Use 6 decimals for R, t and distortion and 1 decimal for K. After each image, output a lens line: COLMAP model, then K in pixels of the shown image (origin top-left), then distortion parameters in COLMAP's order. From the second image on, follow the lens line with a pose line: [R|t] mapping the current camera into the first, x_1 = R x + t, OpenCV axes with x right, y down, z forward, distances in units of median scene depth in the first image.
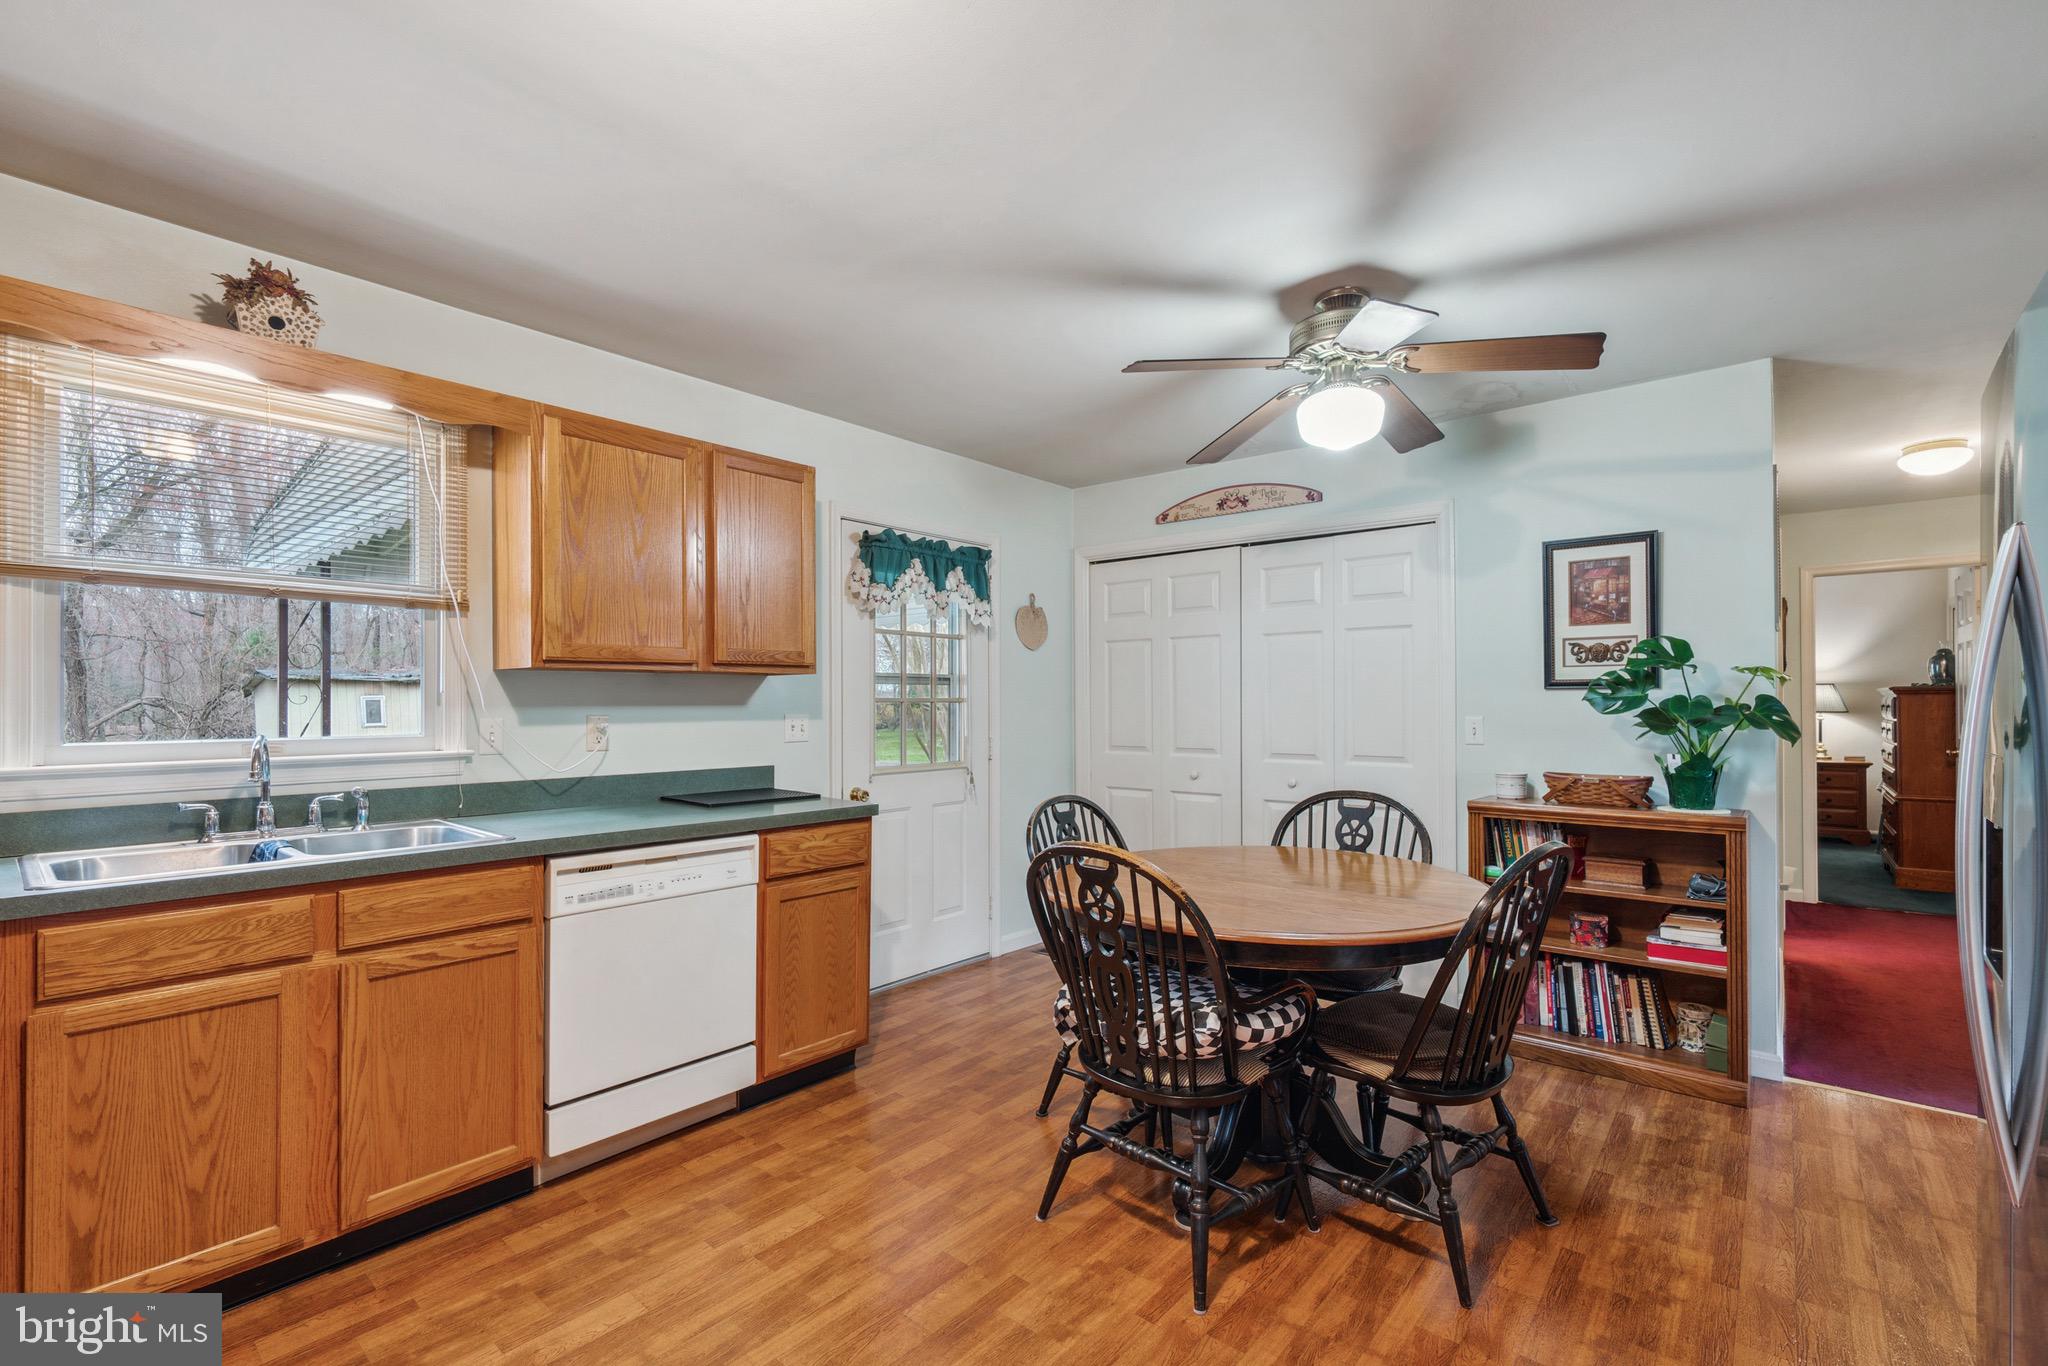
lens RADIAL K [[896.4, 0, 1024.0], [0, 896.4, 683.0], [0, 0, 1]] dist [-0.000631, -0.000126]
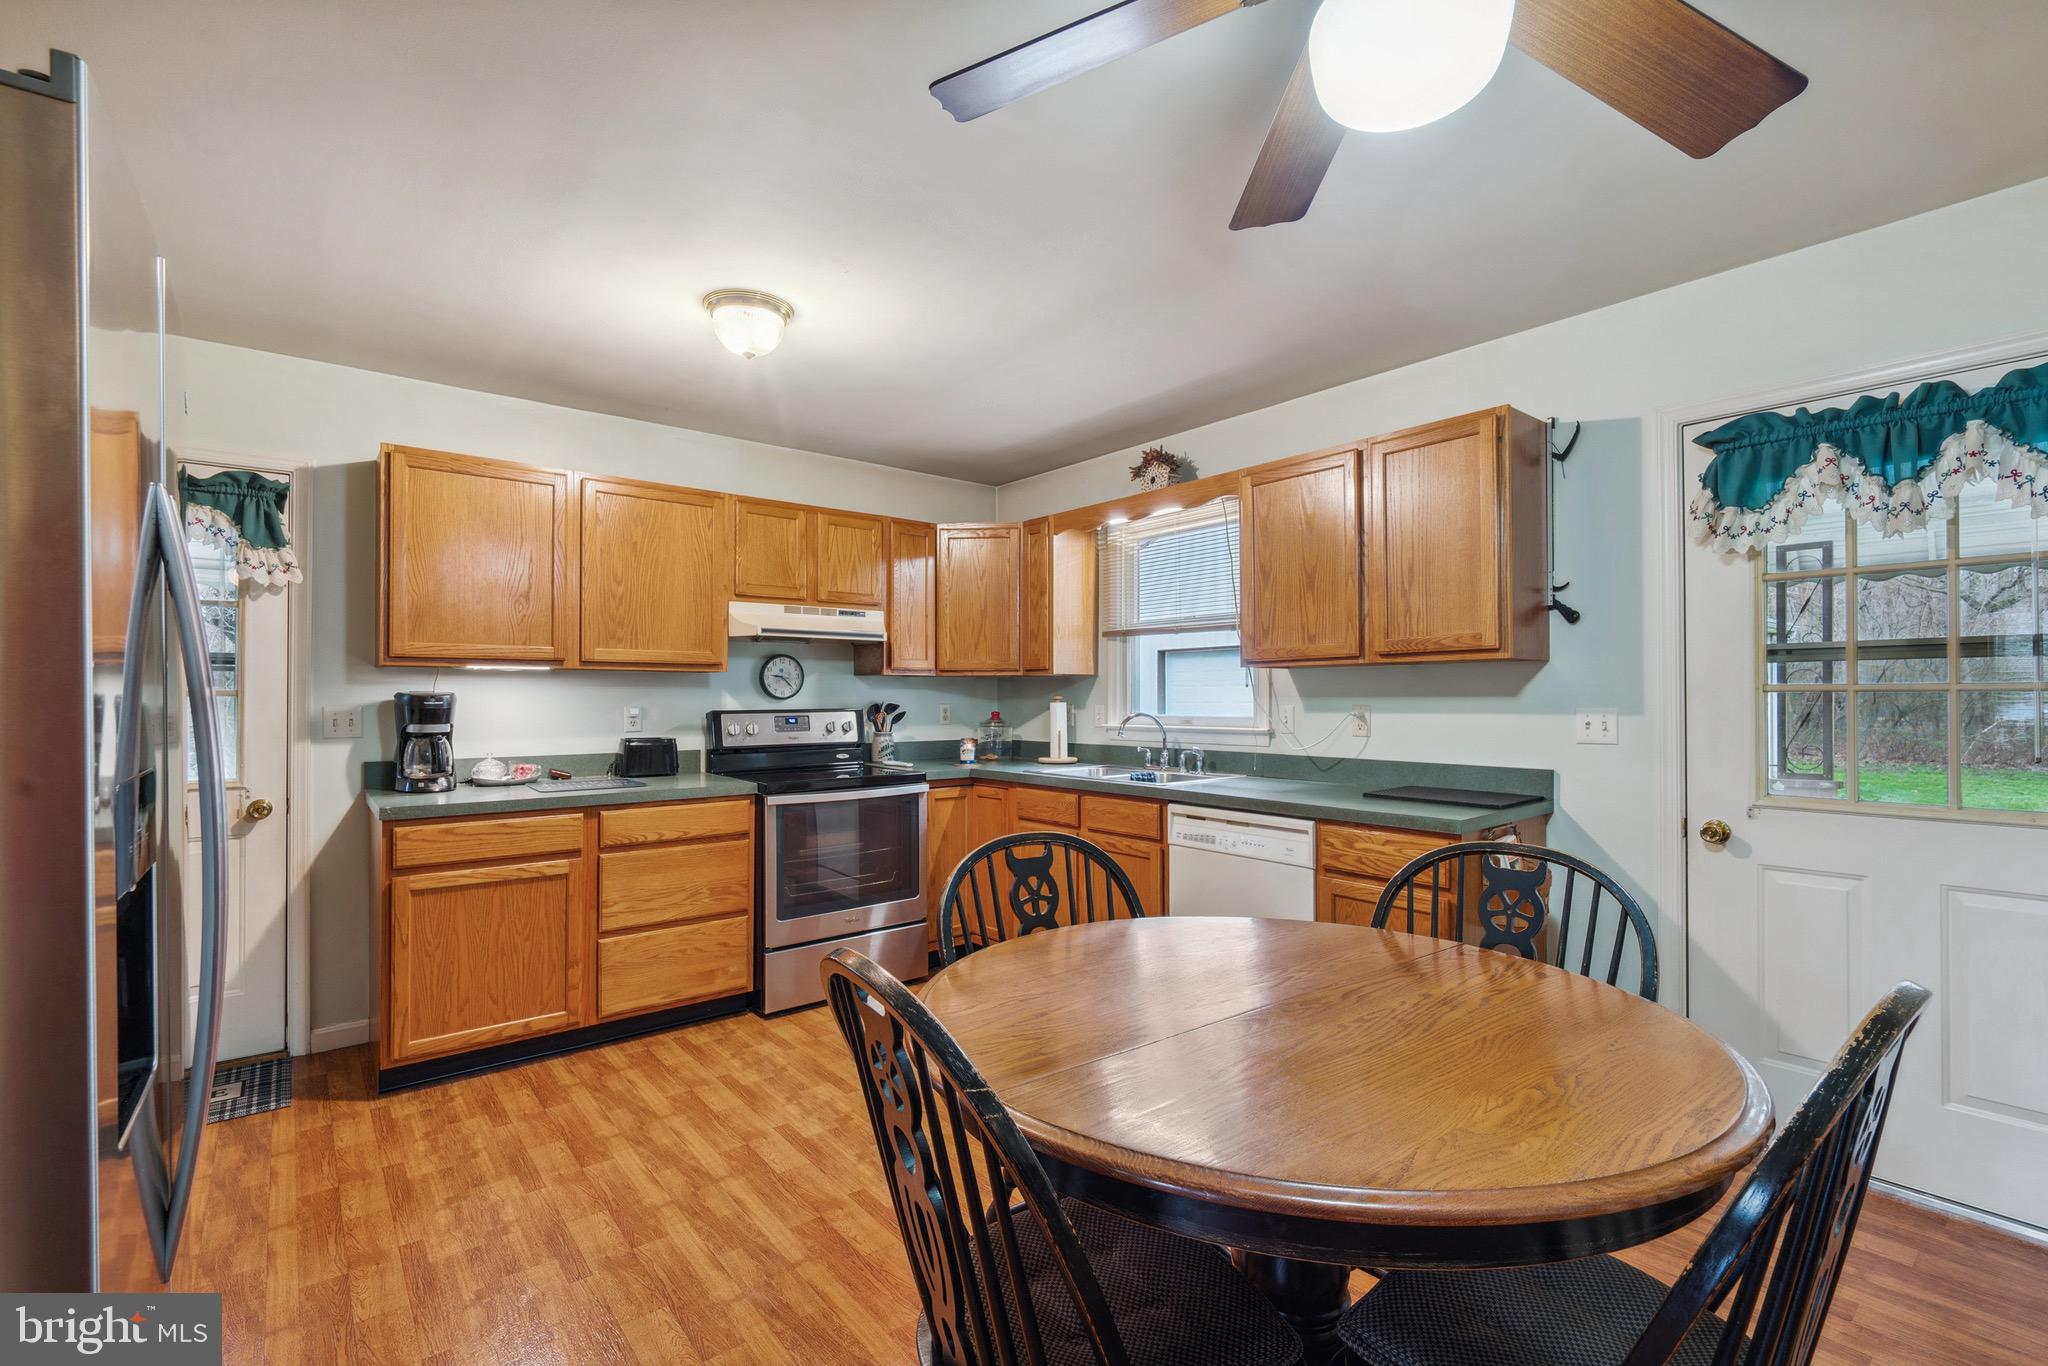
lens RADIAL K [[891.3, 0, 1055.0], [0, 891.3, 694.1], [0, 0, 1]] dist [-0.002635, -0.000060]
pose [[-0.151436, 0.000703, -0.988467, 0.753514], [0.027519, 0.999615, -0.003505, 0.016944], [0.988084, -0.027733, -0.151397, 0.854606]]
